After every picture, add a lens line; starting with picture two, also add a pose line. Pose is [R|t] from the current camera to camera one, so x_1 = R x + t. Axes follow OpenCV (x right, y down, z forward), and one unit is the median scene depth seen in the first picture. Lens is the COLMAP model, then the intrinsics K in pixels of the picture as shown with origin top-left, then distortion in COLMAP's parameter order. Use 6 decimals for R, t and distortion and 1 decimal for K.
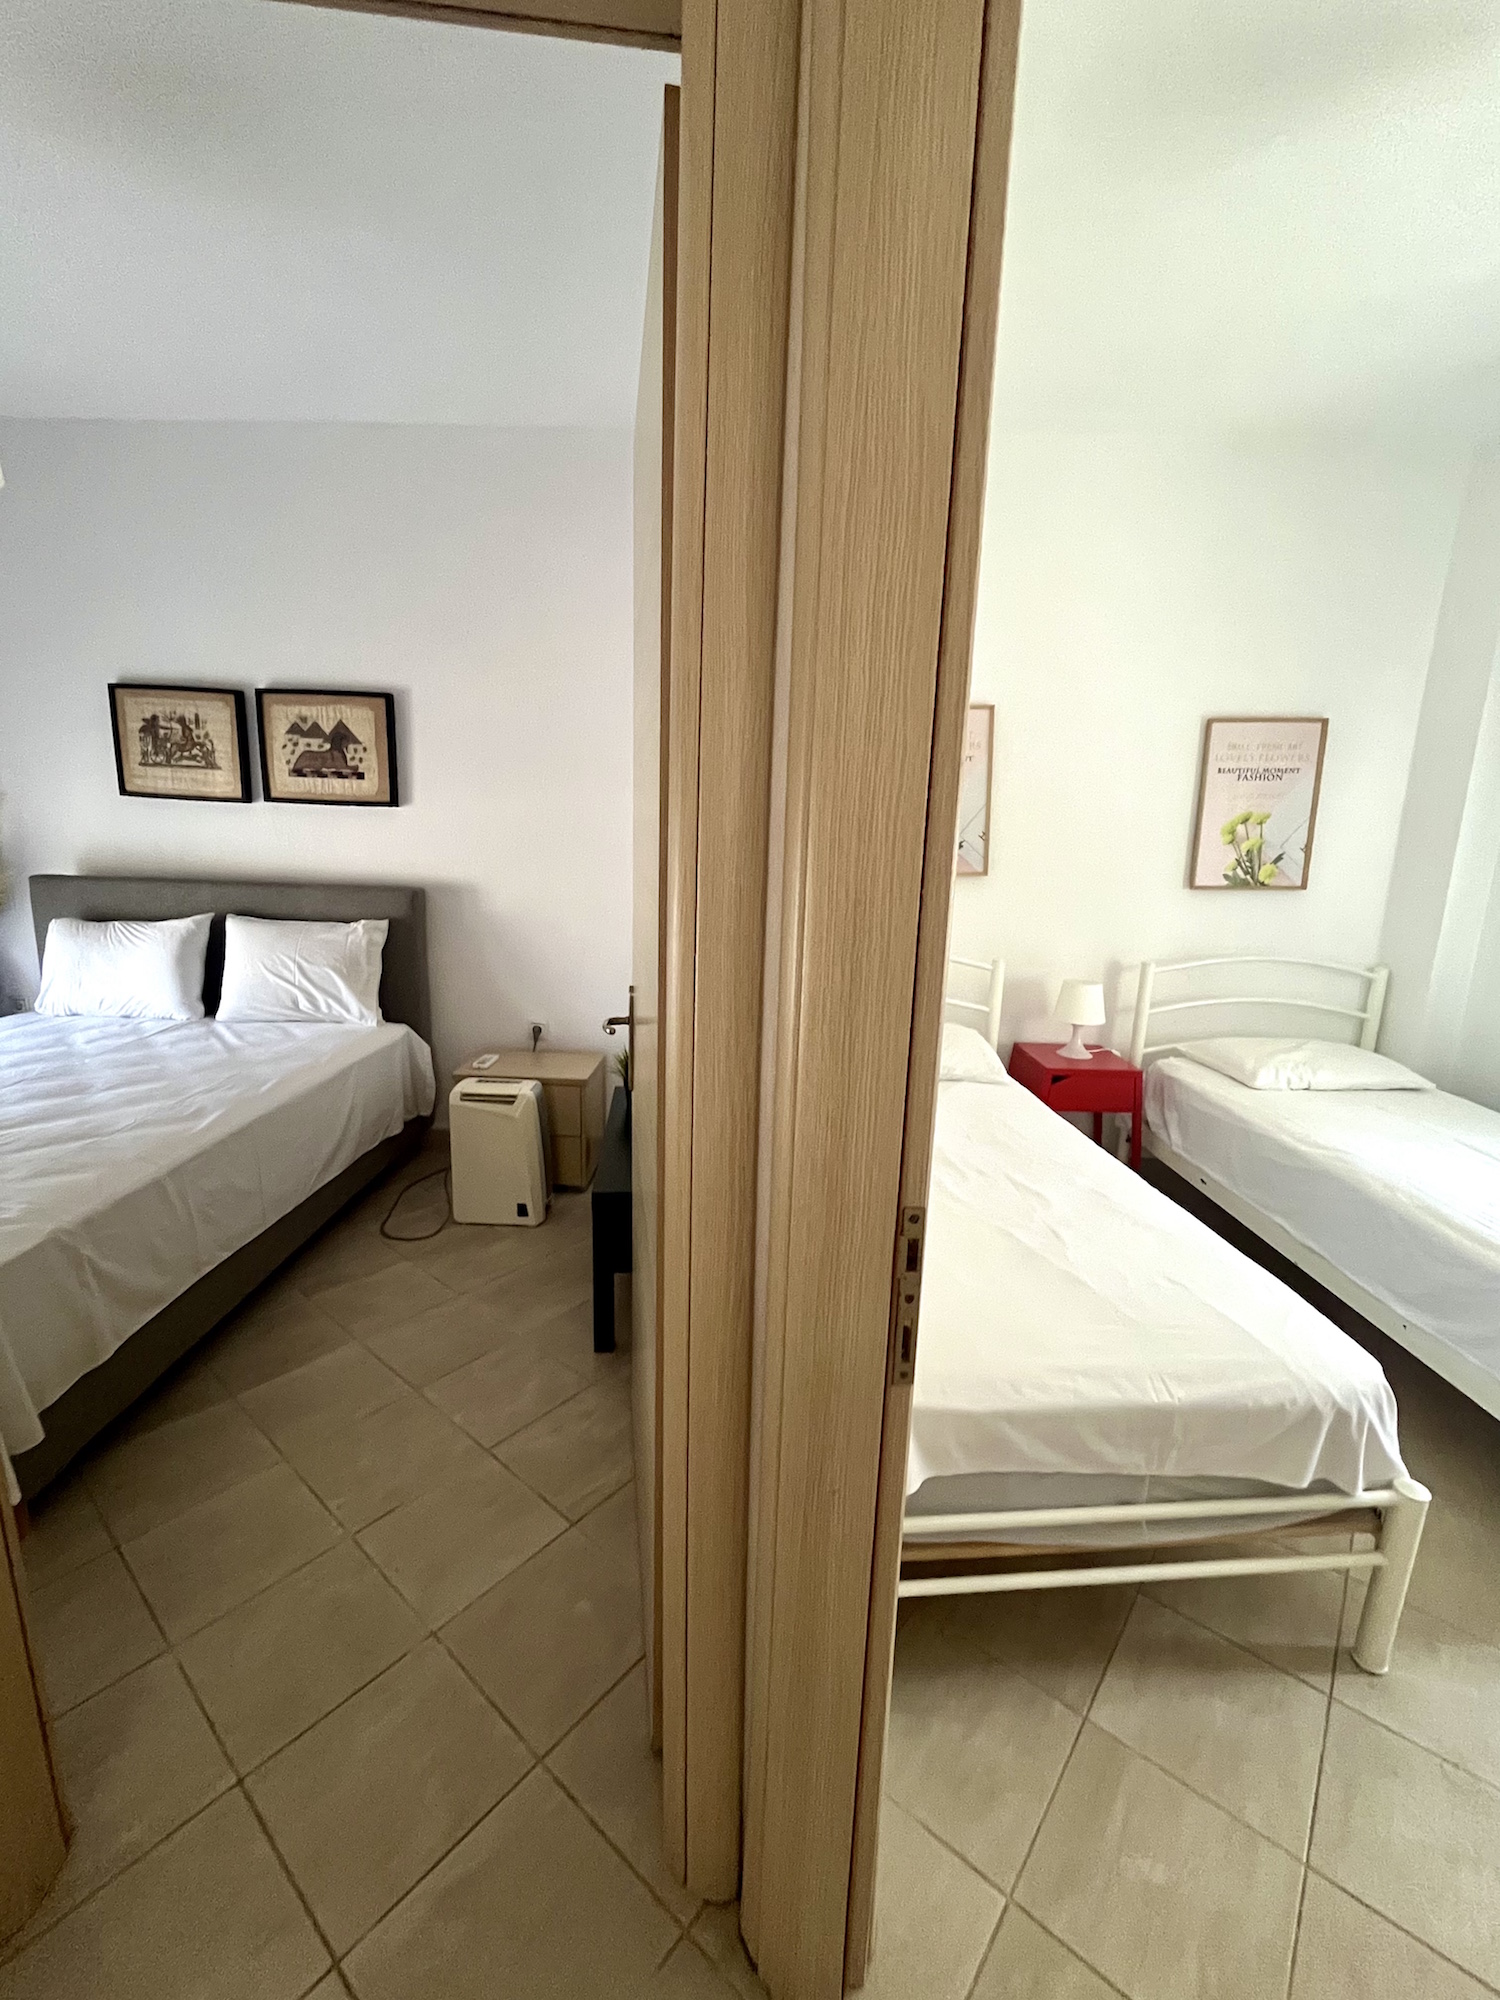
lens RADIAL K [[814.3, 0, 750.0], [0, 814.3, 1000.0], [0, 0, 1]] dist [0.000004, 0.000013]
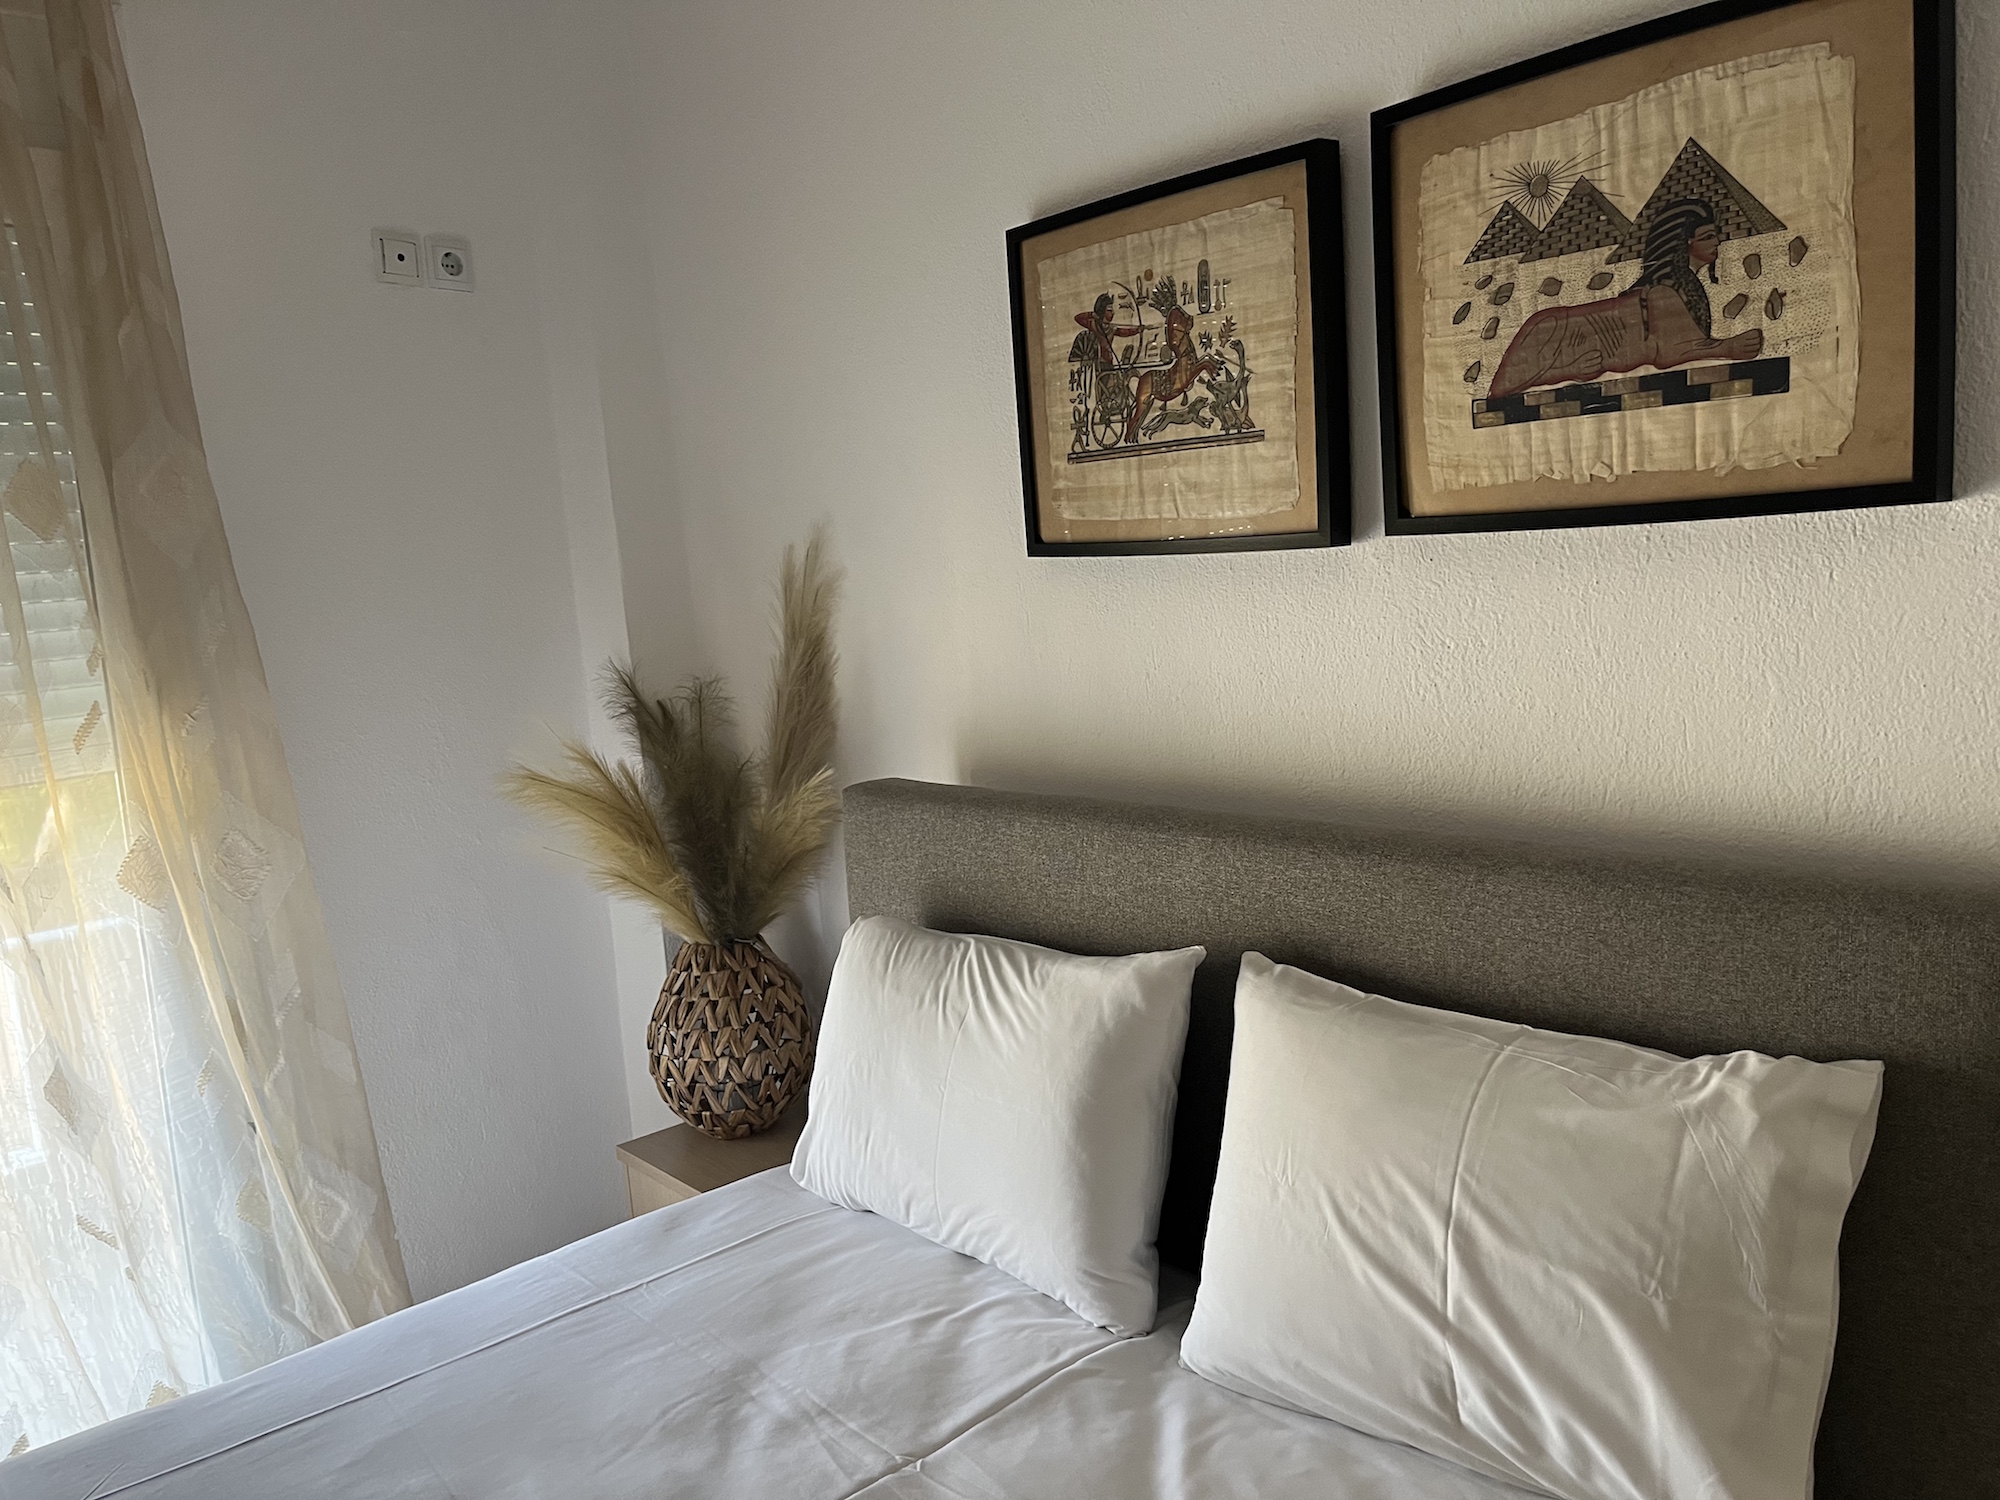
lens RADIAL K [[1633.1, 0, 1000.0], [0, 1633.1, 750.0], [0, 0, 1]] dist [0.034244, -0.005979]
pose [[0.681018, 0.004923, -0.732250, -0.296560], [-0.067032, 0.996198, -0.055645, -0.138709], [0.729192, 0.086980, 0.678759, 0.562755]]
